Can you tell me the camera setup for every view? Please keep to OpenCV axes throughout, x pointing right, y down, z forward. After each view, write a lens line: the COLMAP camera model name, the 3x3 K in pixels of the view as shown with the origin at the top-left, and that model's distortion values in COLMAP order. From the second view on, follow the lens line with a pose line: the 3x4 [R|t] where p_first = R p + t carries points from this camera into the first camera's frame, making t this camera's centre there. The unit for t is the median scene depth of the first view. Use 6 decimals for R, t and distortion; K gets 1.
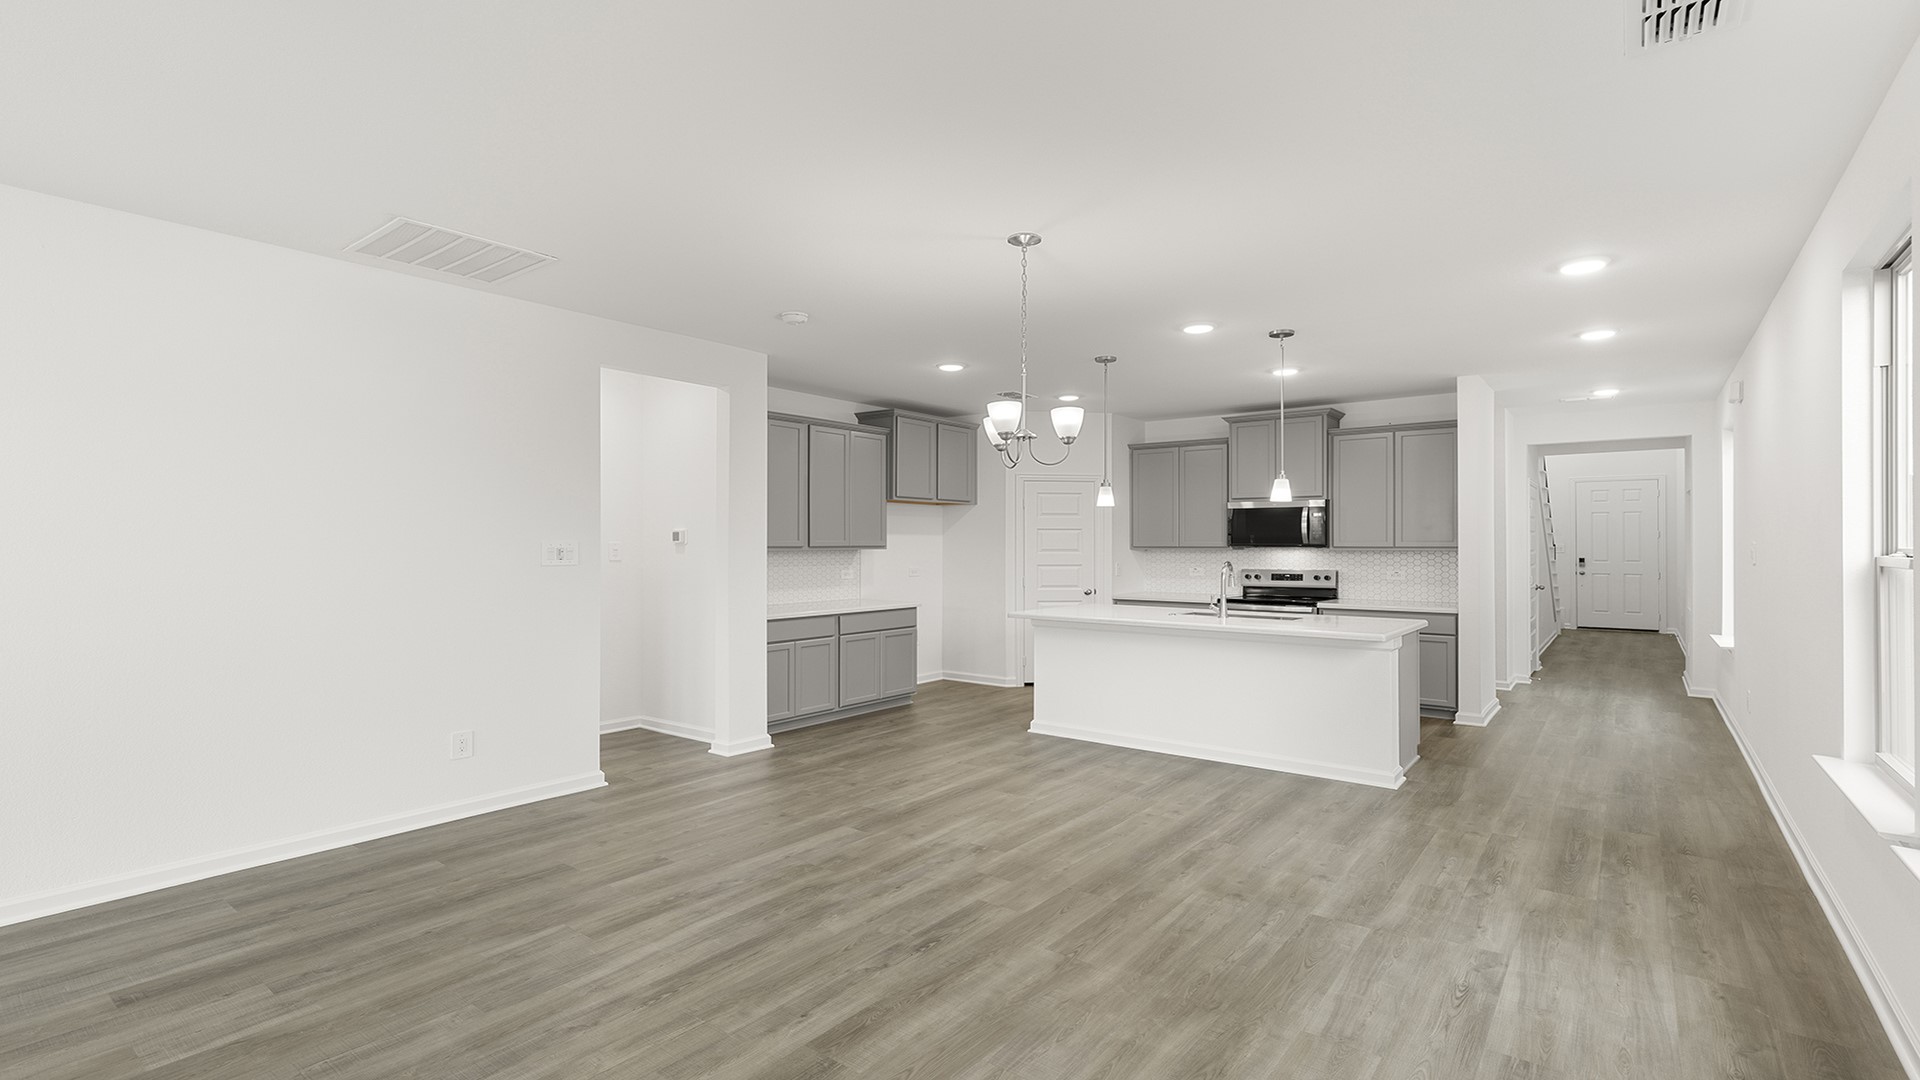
lens RADIAL K [[869.7, 0, 961.0], [0, 869.7, 544.5], [0, 0, 1]] dist [0.002866, 0.000143]
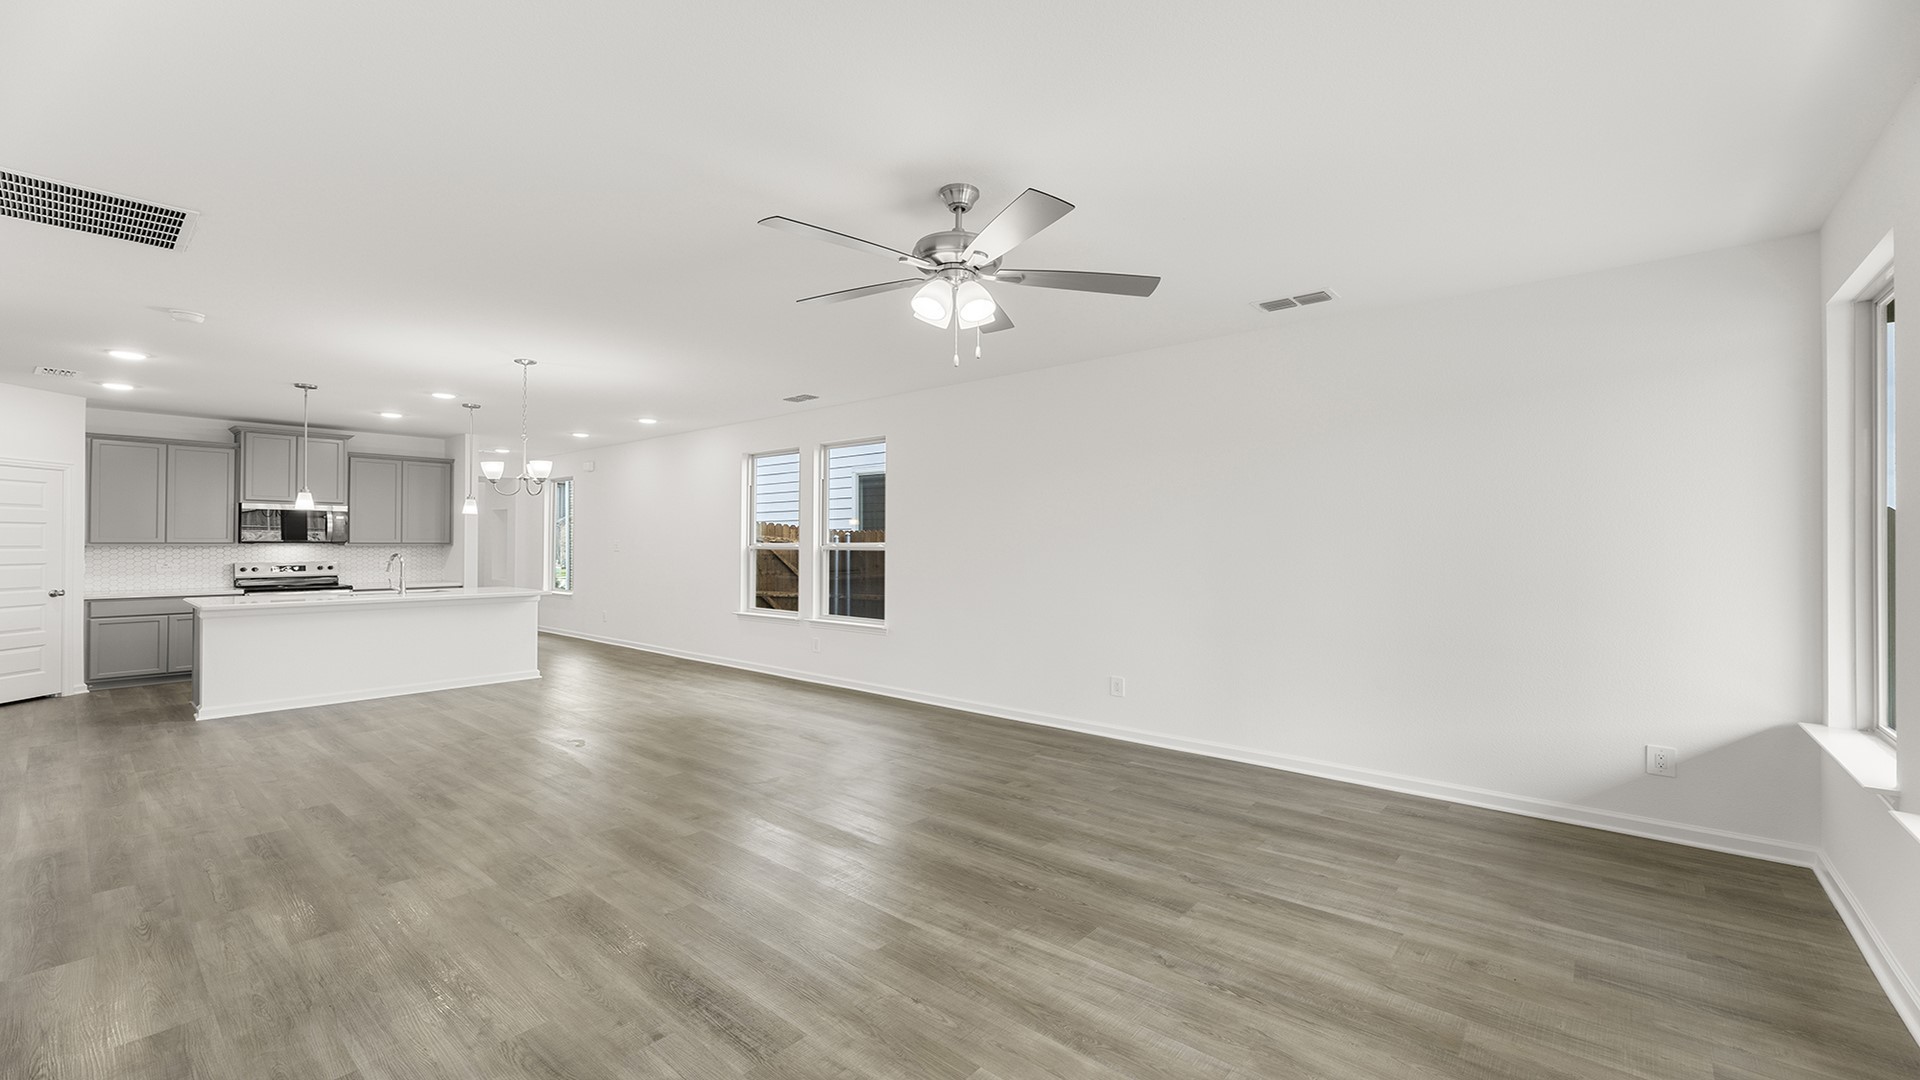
lens RADIAL K [[762.7, 0, 969.2], [0, 762.7, 526.8], [0, 0, 1]] dist [0.002884, 0.000041]
pose [[0.031733, 0.021531, 0.999264, -0.759156], [-0.002695, 0.999766, -0.021456, 0.000548], [-0.999493, -0.002012, 0.031784, 0.043720]]
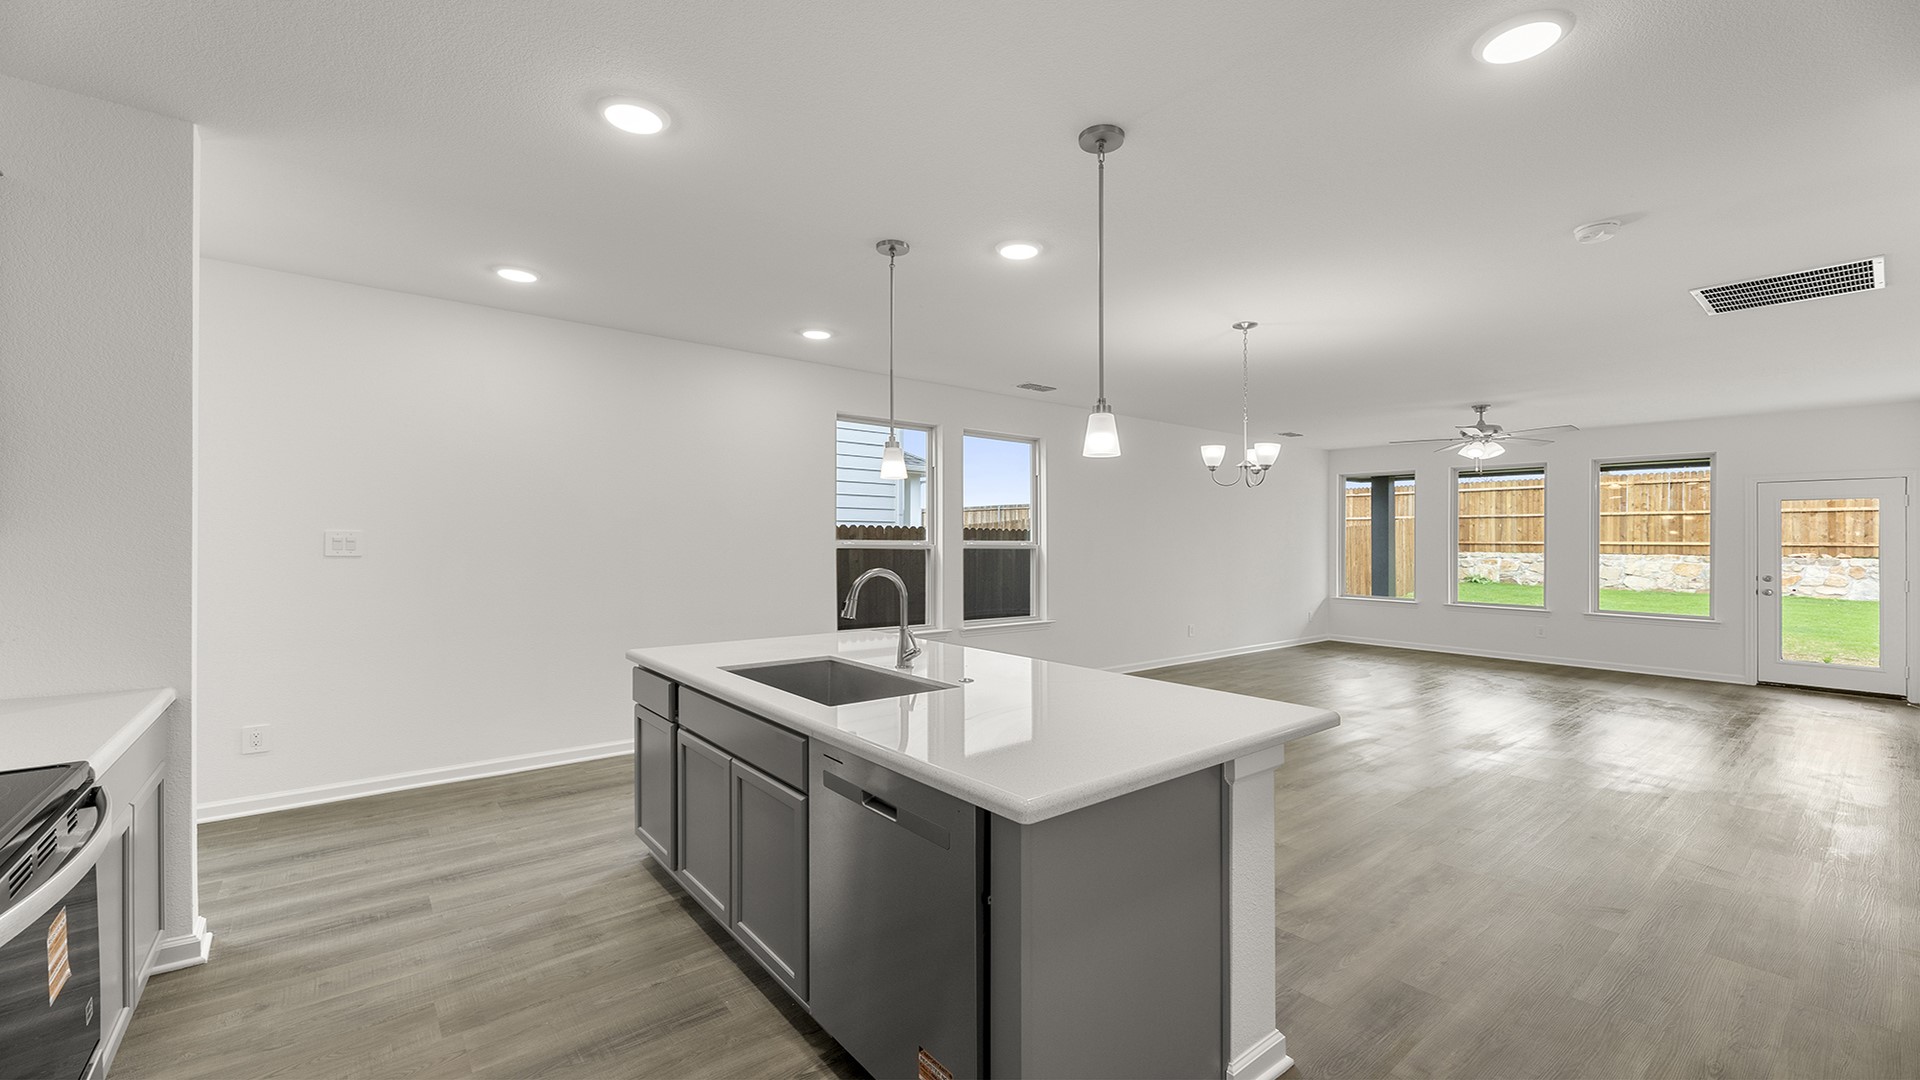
lens RADIAL K [[762.7, 0, 969.2], [0, 762.7, 526.8], [0, 0, 1]] dist [0.002884, 0.000041]
pose [[-0.975678, -0.004190, 0.219169, 0.129970], [-0.008947, 0.999745, -0.020716, 0.003043], [-0.219026, -0.022173, -0.975467, 1.259244]]
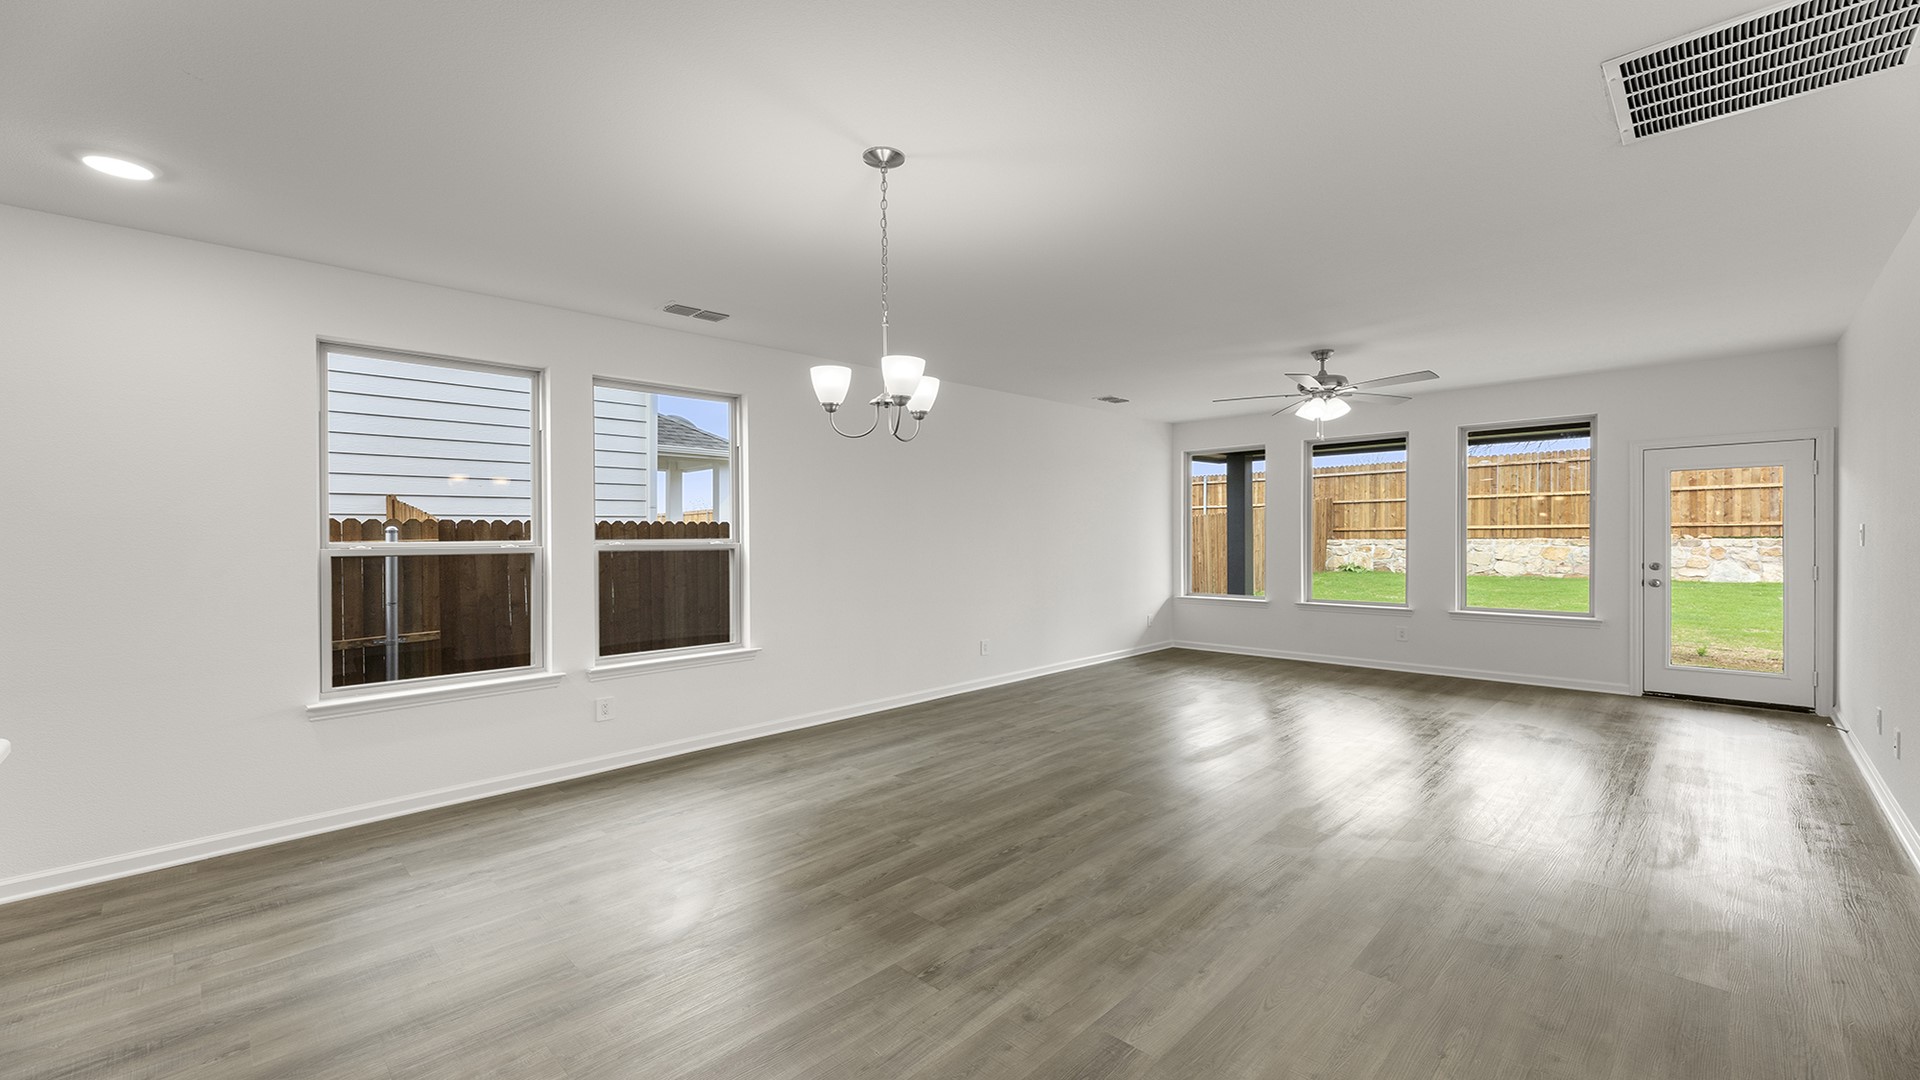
lens RADIAL K [[763.9, 0, 960.0], [0, 763.9, 540.0], [0, 0, 1]] dist [0.000699, -0.000091]
pose [[-0.992363, 0.009818, 0.122963, -0.047405], [0.010239, 0.999944, 0.002792, 0.002421], [-0.122929, 0.004030, -0.992407, 0.926639]]
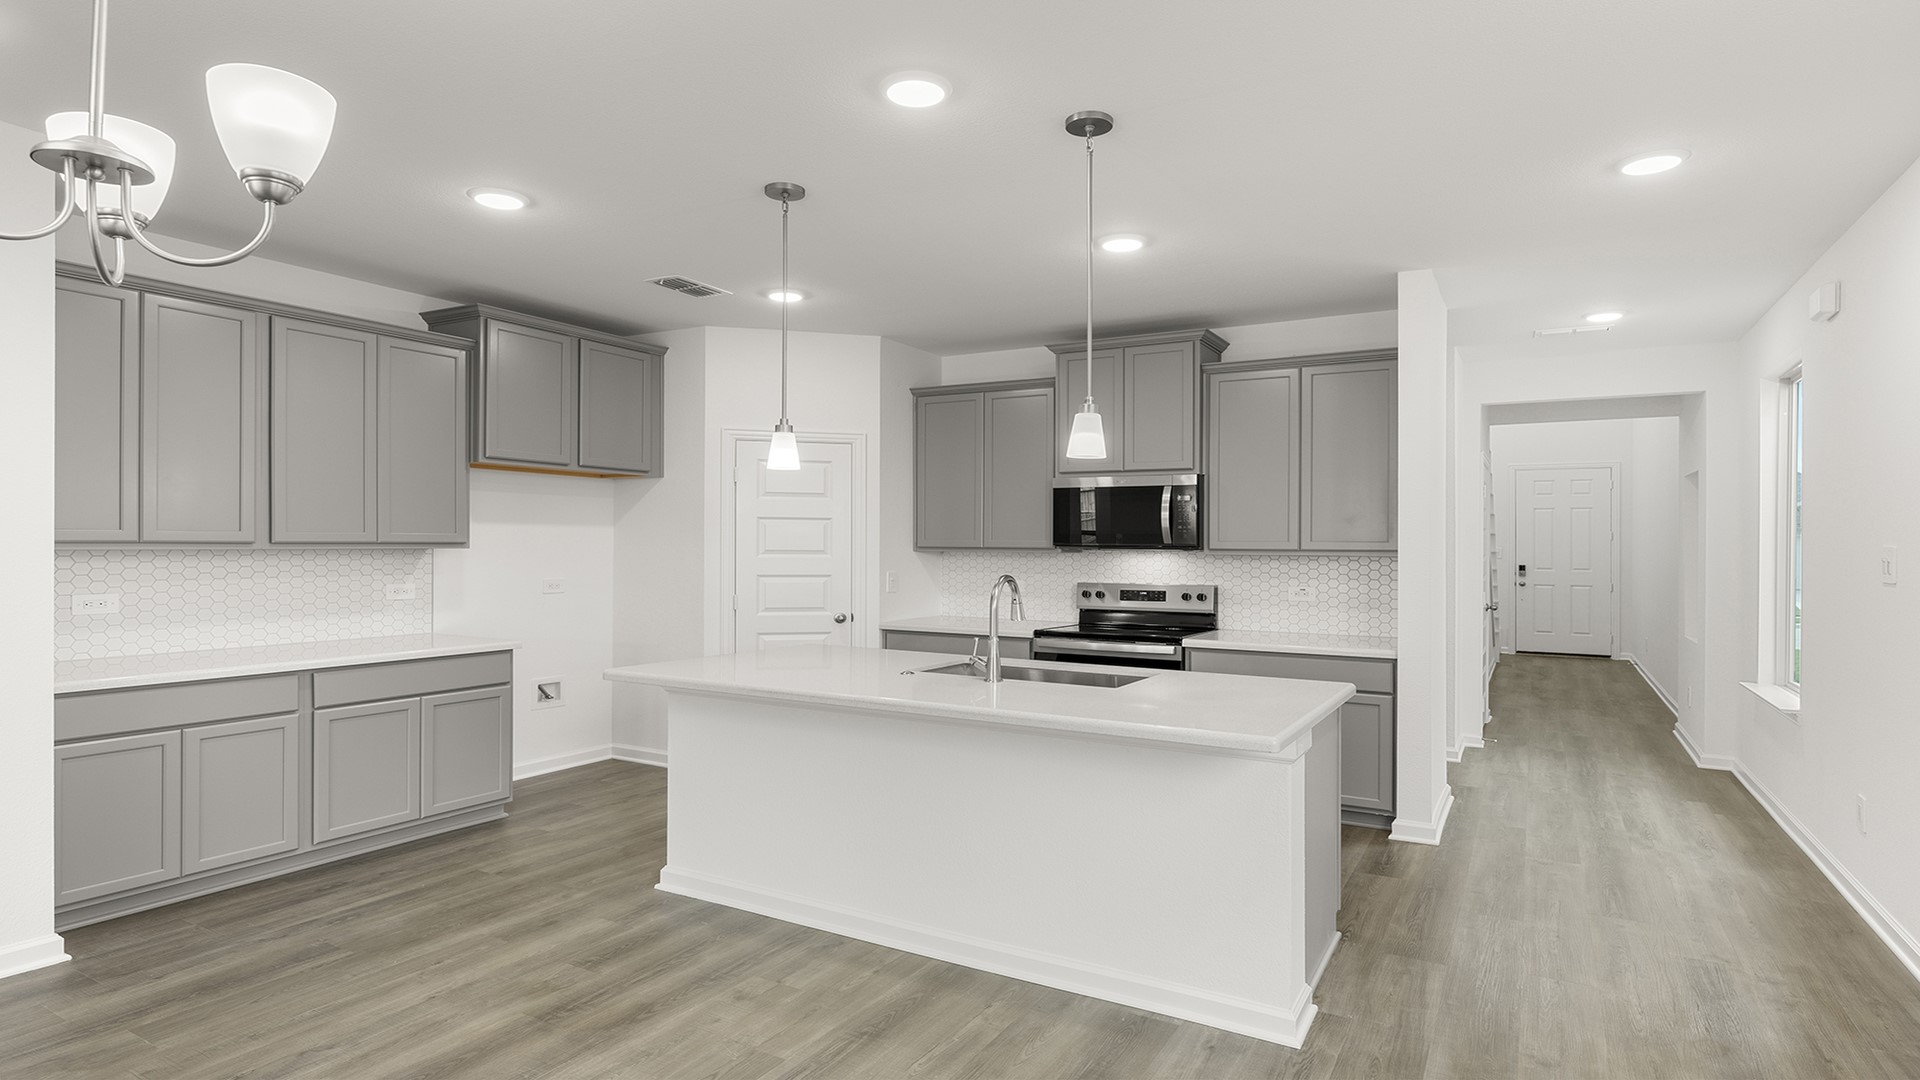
lens RADIAL K [[988.3, 0, 964.5], [0, 988.3, 542.2], [0, 0, 1]] dist [0.002303, 0.000002]
pose [[0.991063, 0.007378, 0.133192, 0.172246], [-0.007064, 0.999971, -0.002830, 0.001080], [-0.133209, 0.001864, 0.991086, 0.343313]]
